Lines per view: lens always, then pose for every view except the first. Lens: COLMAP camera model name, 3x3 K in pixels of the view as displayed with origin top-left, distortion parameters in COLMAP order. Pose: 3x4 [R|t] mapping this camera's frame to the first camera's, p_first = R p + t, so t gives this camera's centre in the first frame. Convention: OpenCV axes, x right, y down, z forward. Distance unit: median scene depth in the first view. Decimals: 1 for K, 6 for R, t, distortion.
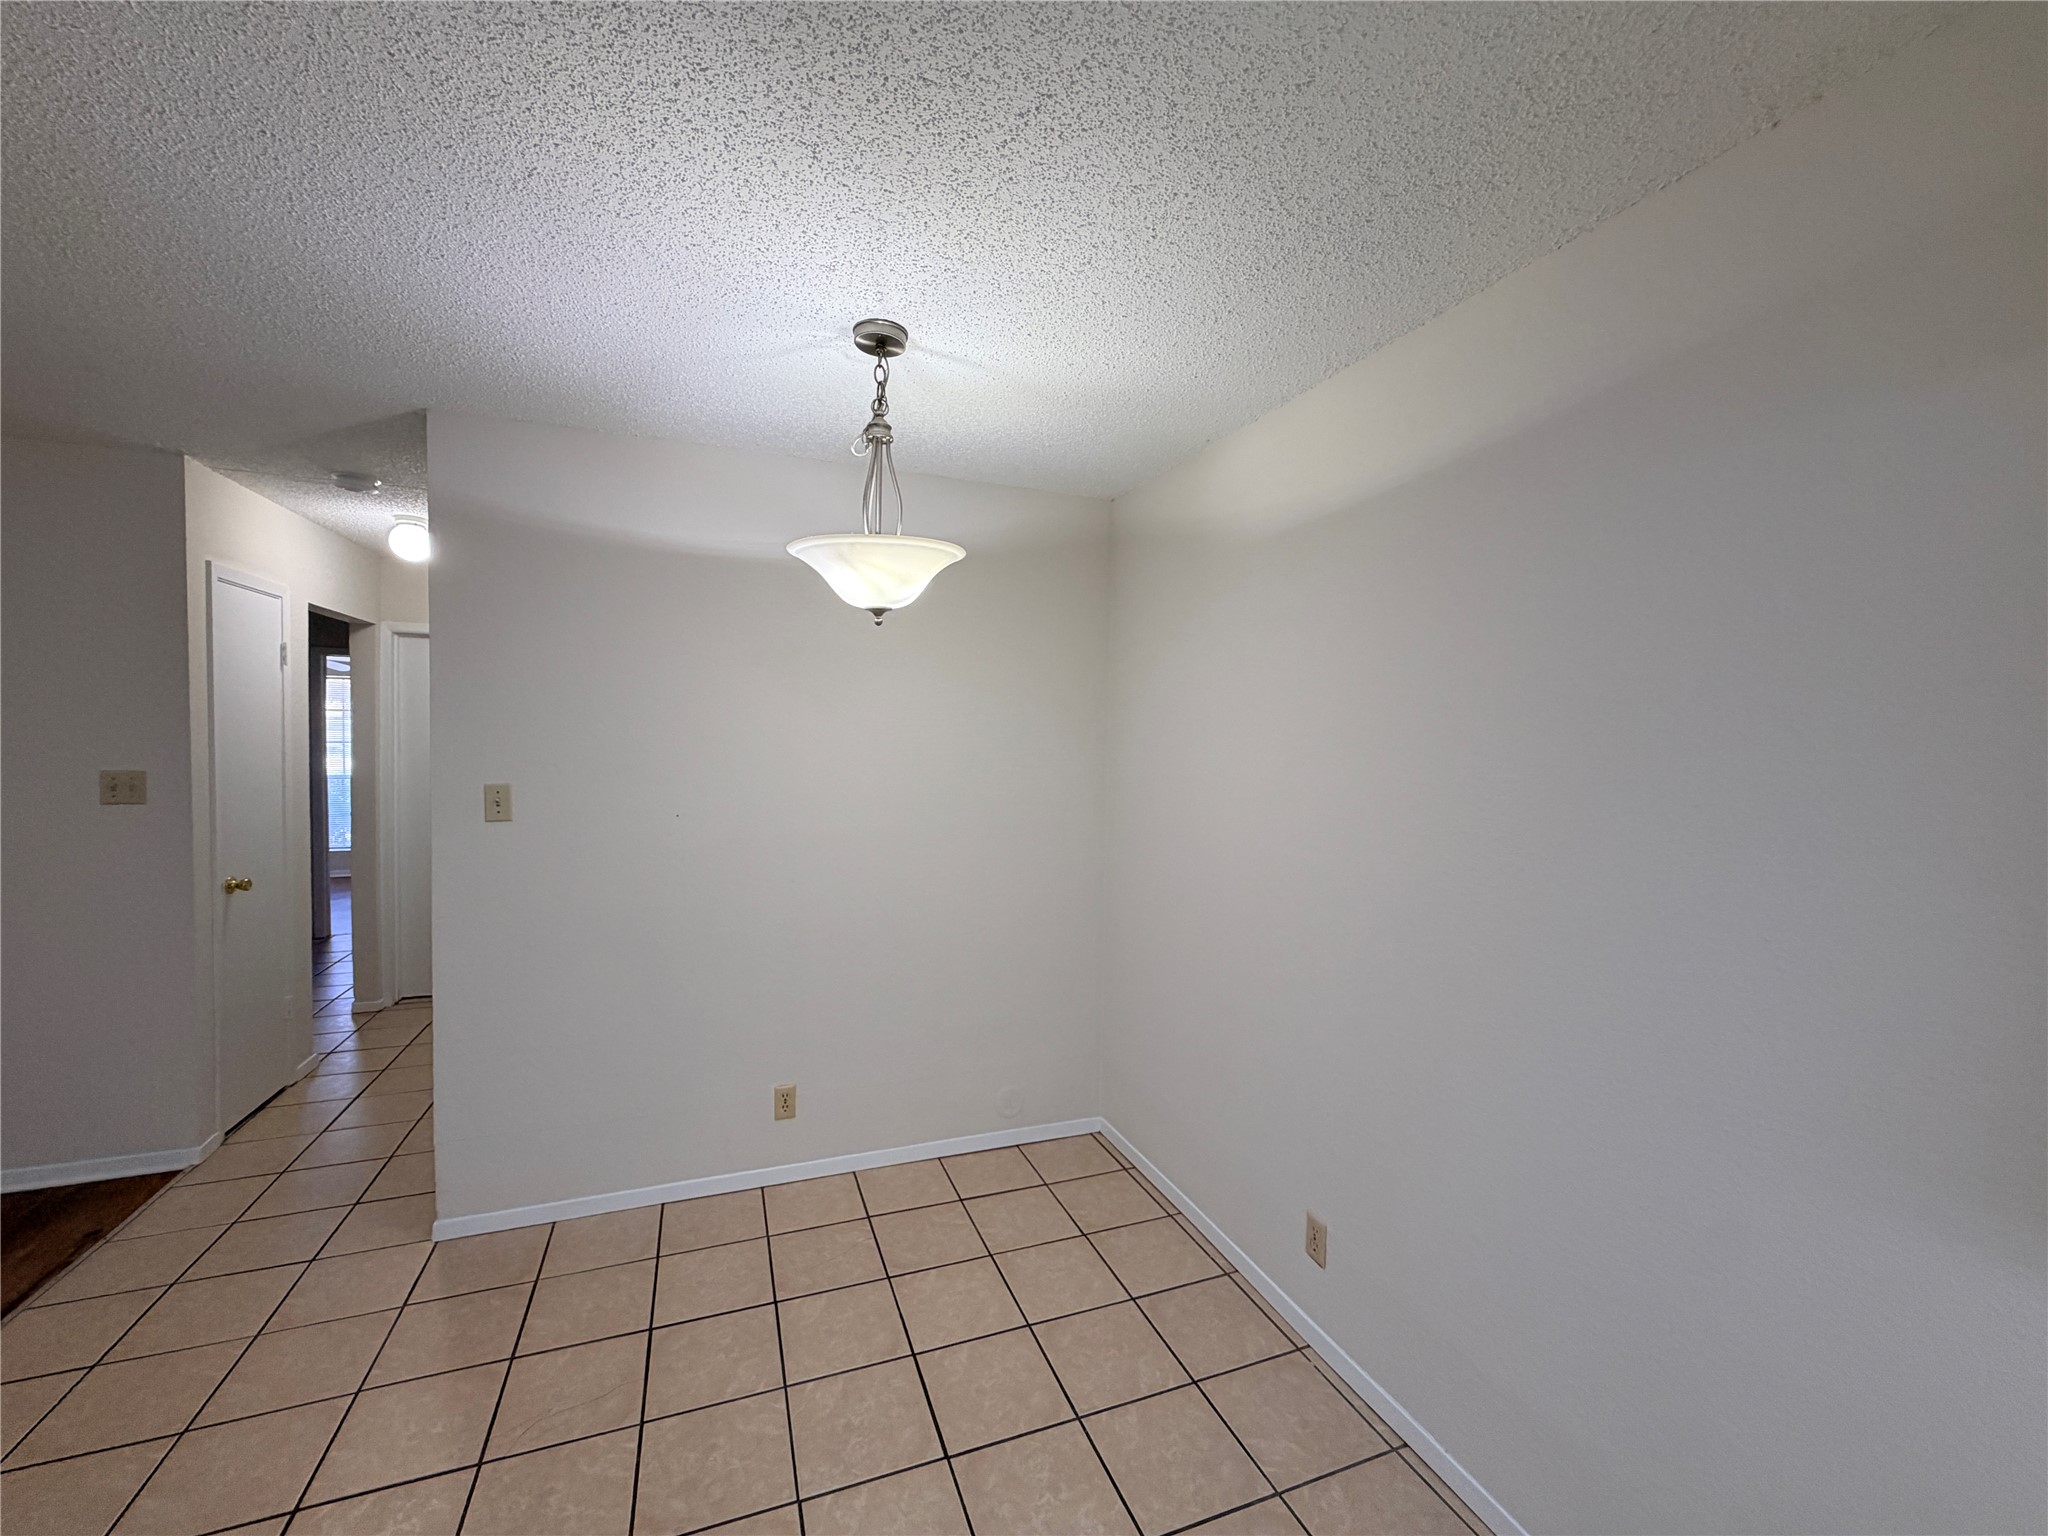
lens RADIAL K [[830.3, 0, 1021.9], [0, 830.3, 771.1], [0, 0, 1]] dist [-0.004225, 0.000221]
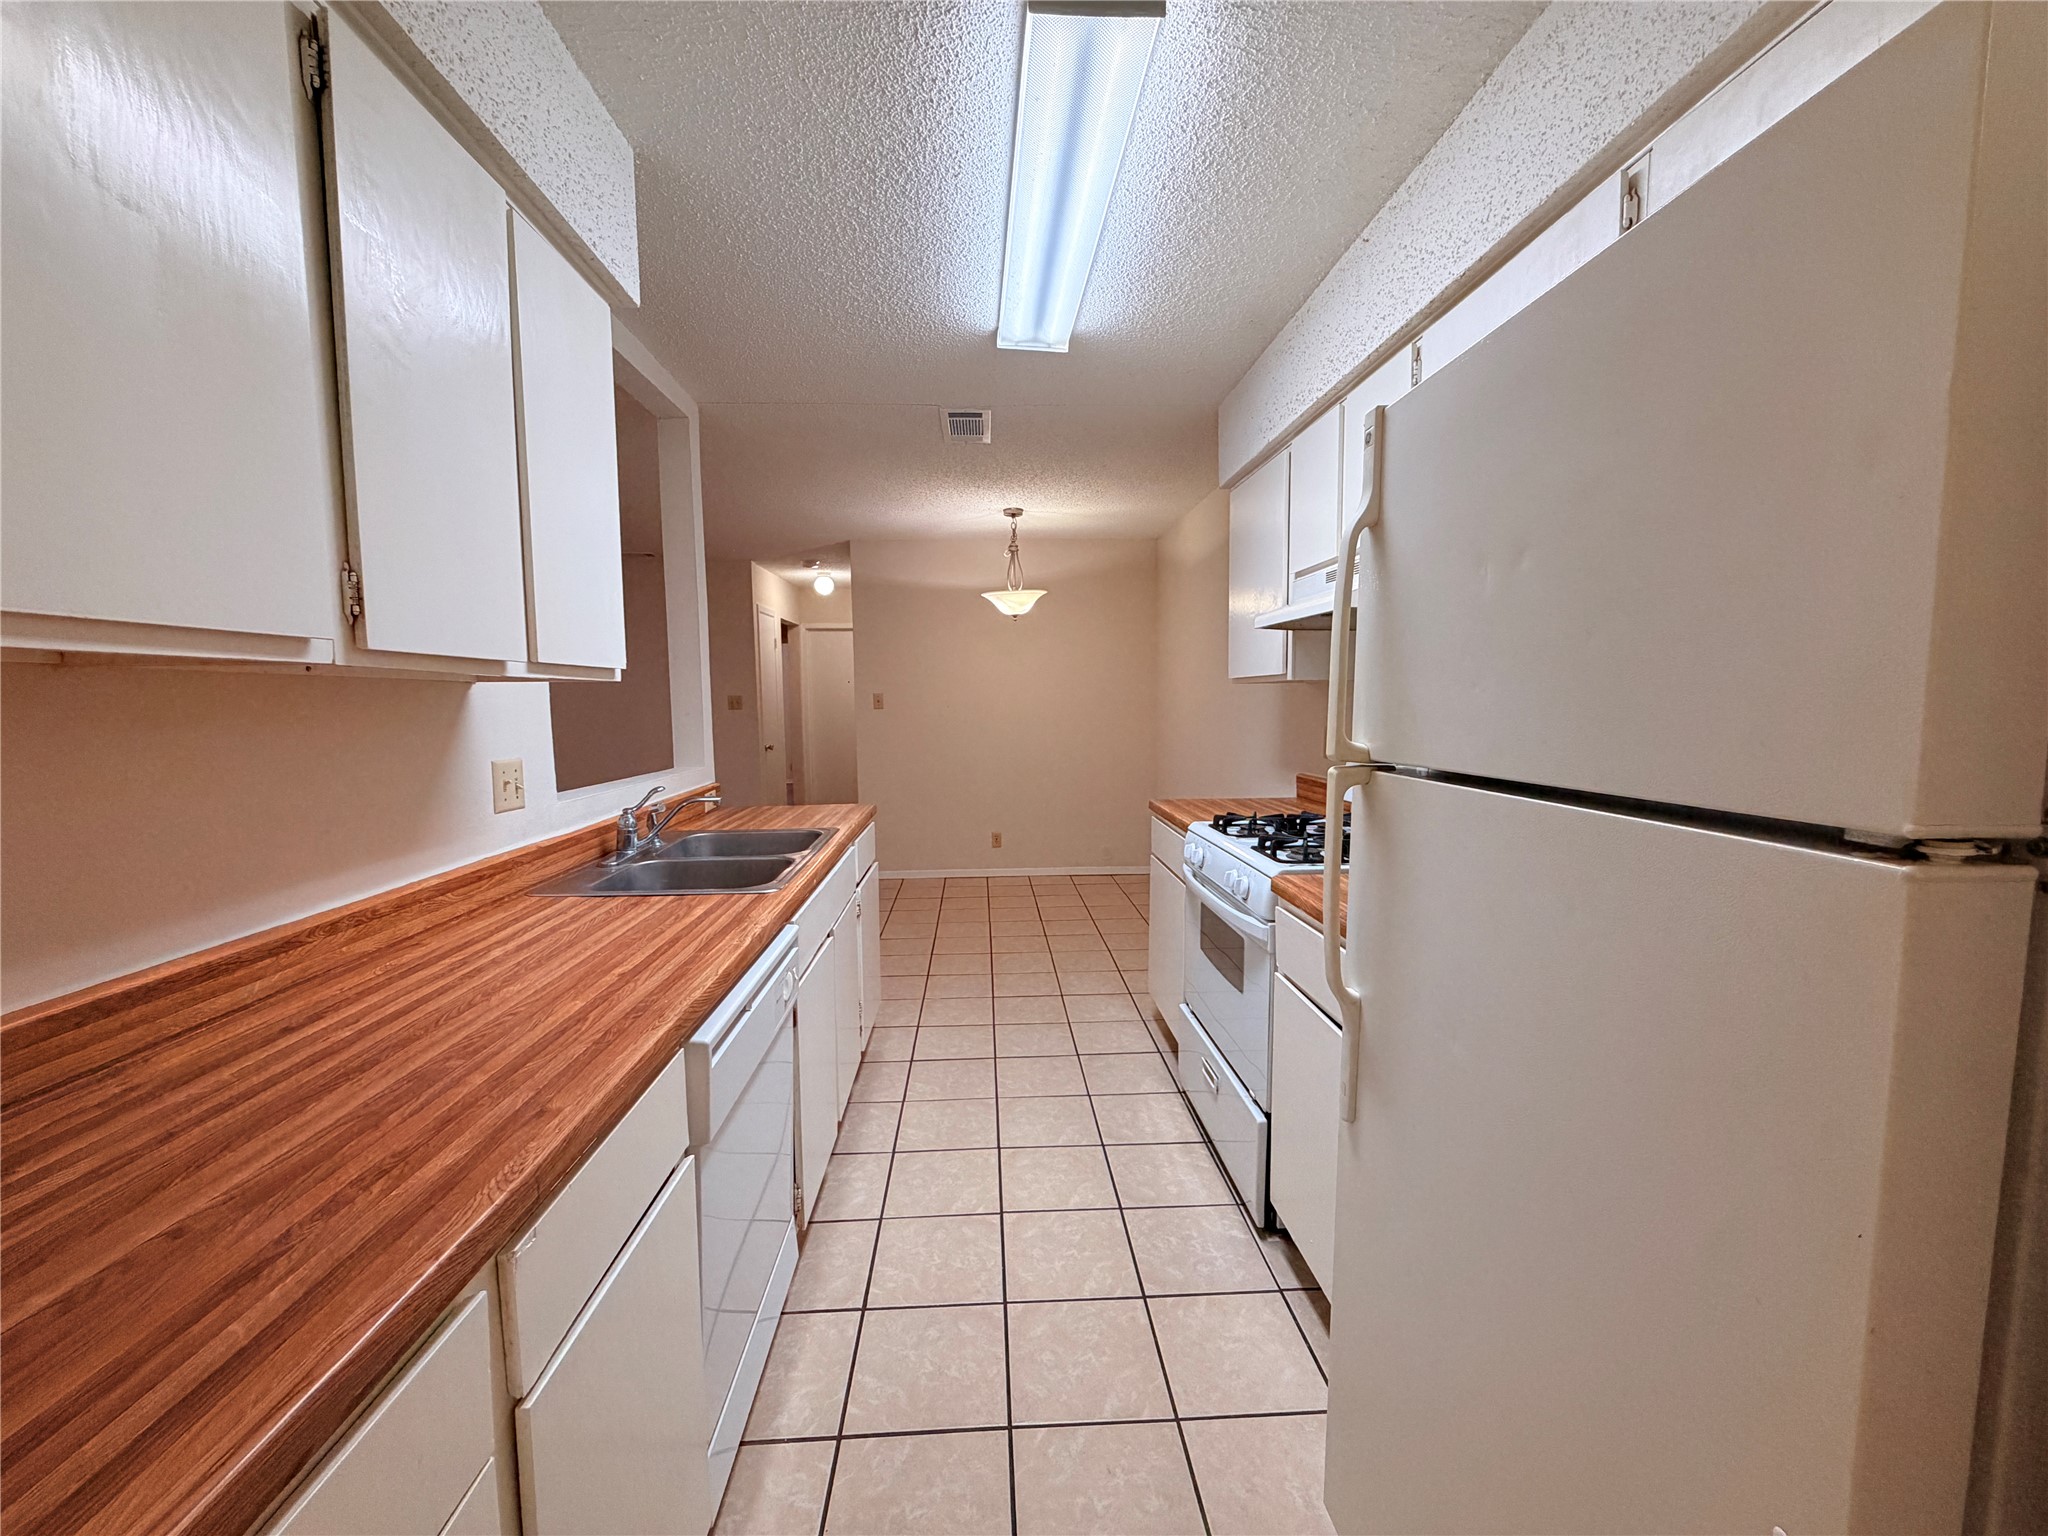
lens RADIAL K [[830.3, 0, 1019.4], [0, 830.3, 771.5], [0, 0, 1]] dist [-0.004225, 0.000221]
pose [[0.951438, -0.003894, -0.307815, 0.440897], [0.020434, 0.998514, 0.050527, 0.115913], [0.307160, -0.054363, 0.950104, -1.045480]]
